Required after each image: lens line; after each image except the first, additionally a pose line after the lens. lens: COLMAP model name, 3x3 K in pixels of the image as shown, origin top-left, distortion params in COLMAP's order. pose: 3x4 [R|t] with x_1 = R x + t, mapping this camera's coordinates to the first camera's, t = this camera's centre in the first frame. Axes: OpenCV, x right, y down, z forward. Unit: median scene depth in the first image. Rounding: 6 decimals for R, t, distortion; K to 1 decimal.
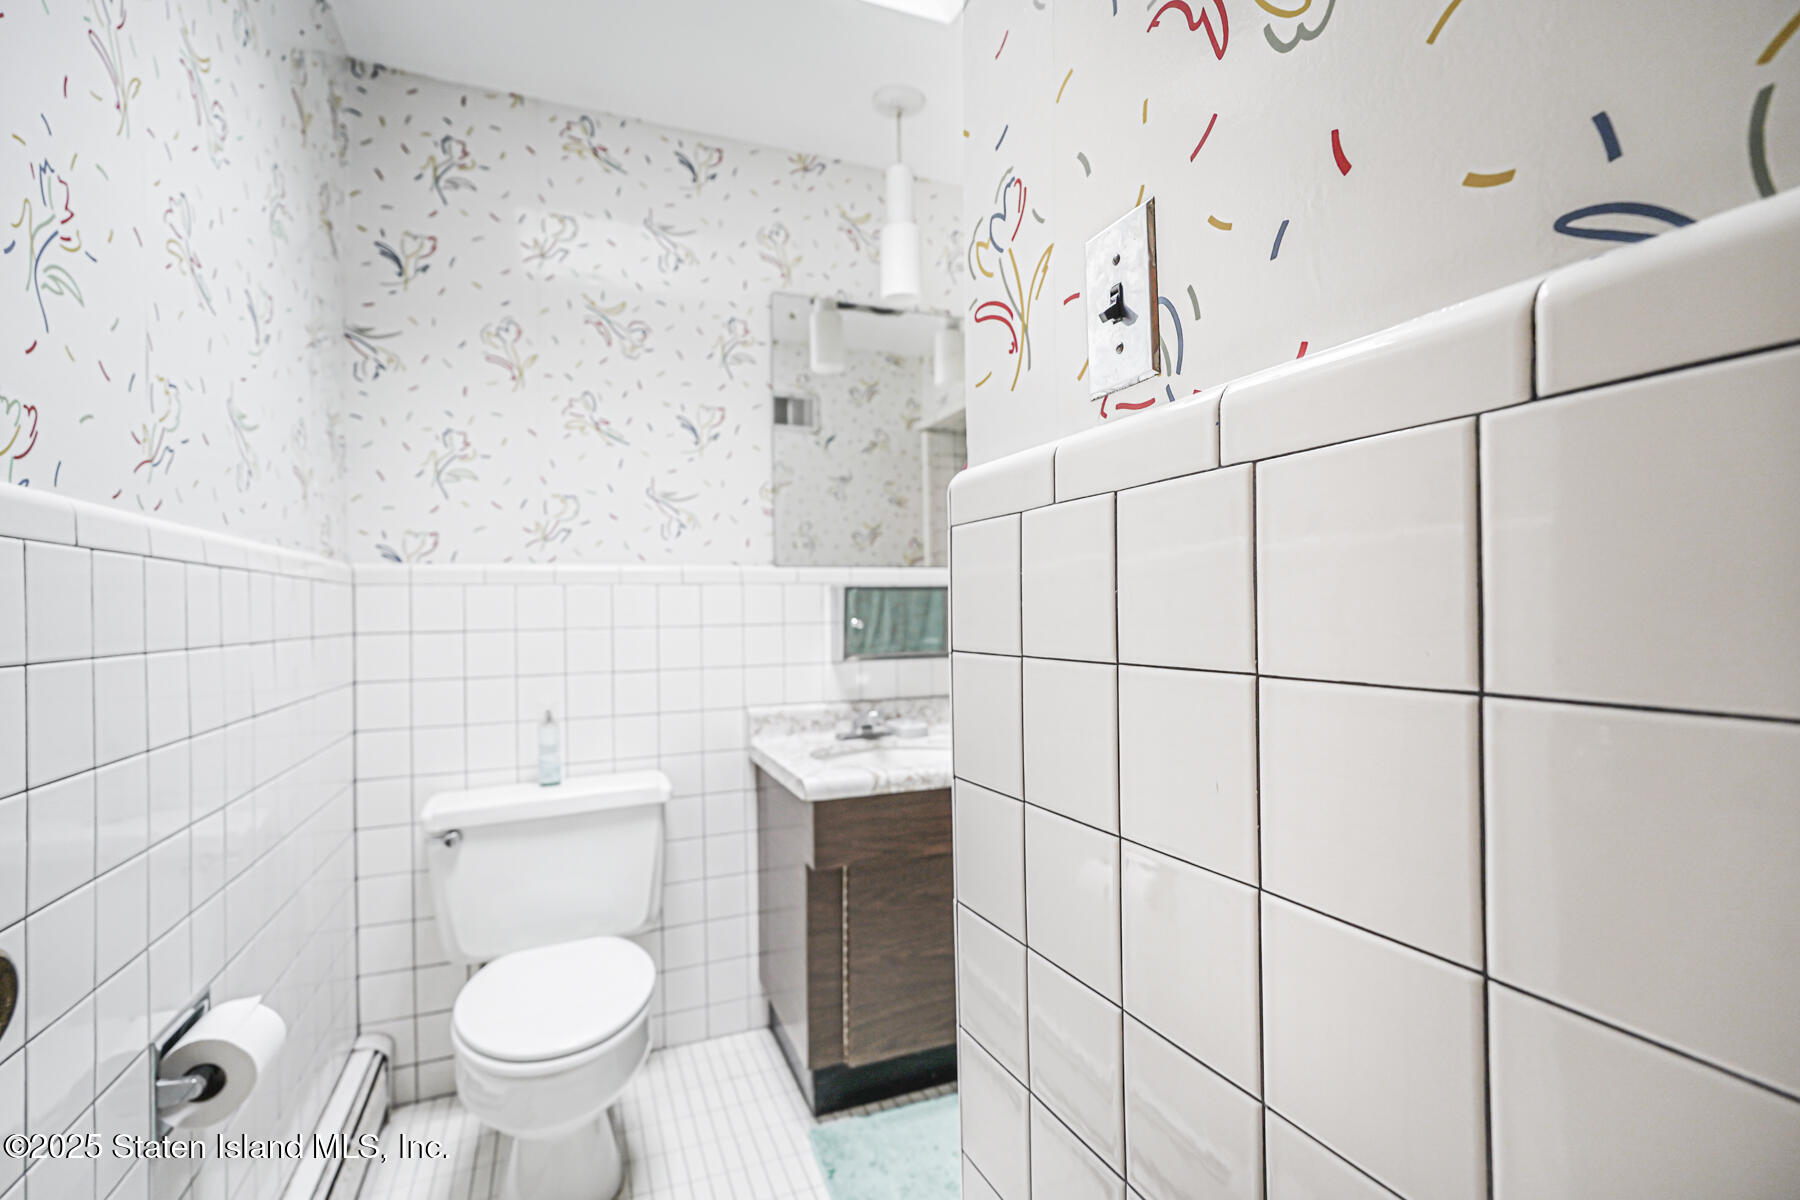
lens RADIAL K [[818.6, 0, 900.0], [0, 818.6, 600.0], [0, 0, 1]] dist [-0.021279, 0.012763]
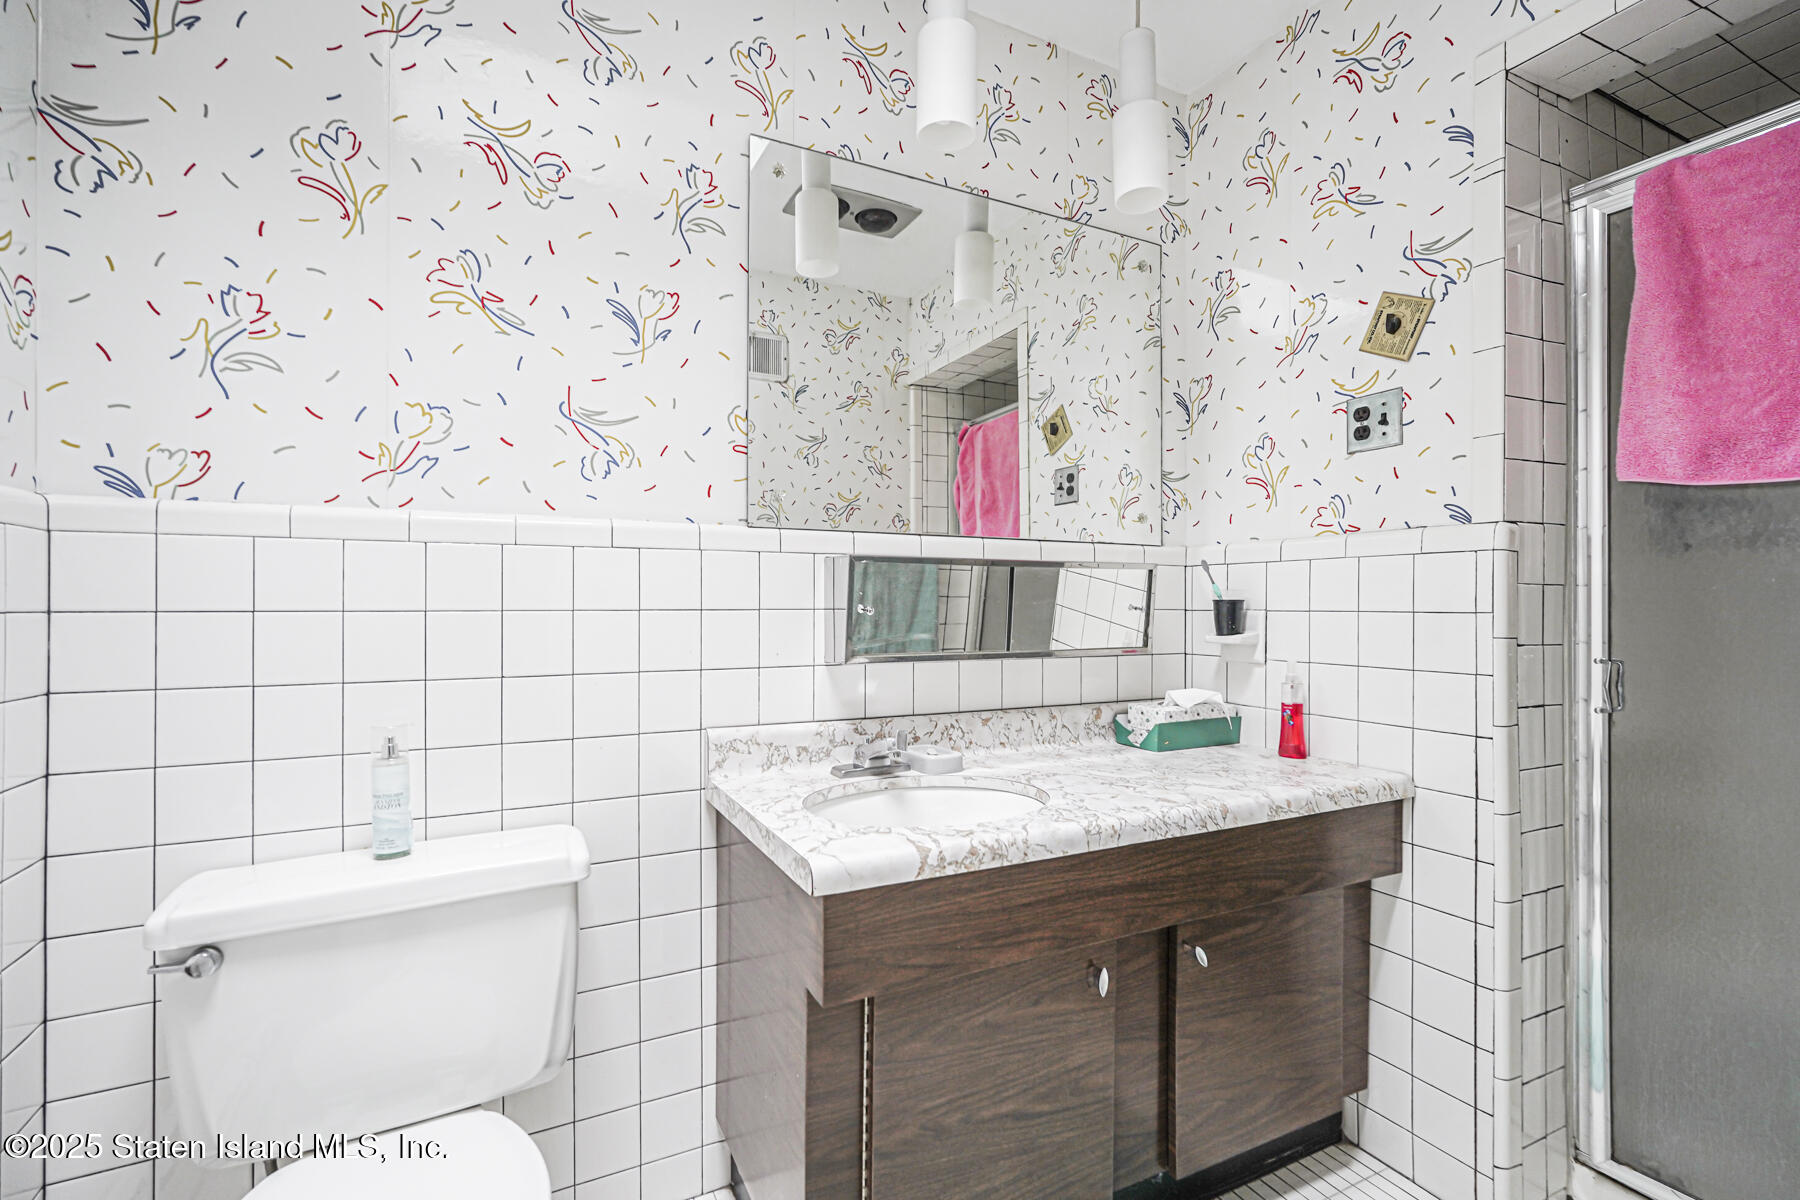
lens RADIAL K [[818.6, 0, 900.0], [0, 818.6, 600.0], [0, 0, 1]] dist [-0.021279, 0.012763]
pose [[0.997117, 0.015500, 0.074276, -0.078132], [-0.015747, 0.999872, 0.002747, 0.018623], [-0.074224, -0.003908, 0.997234, 0.309062]]
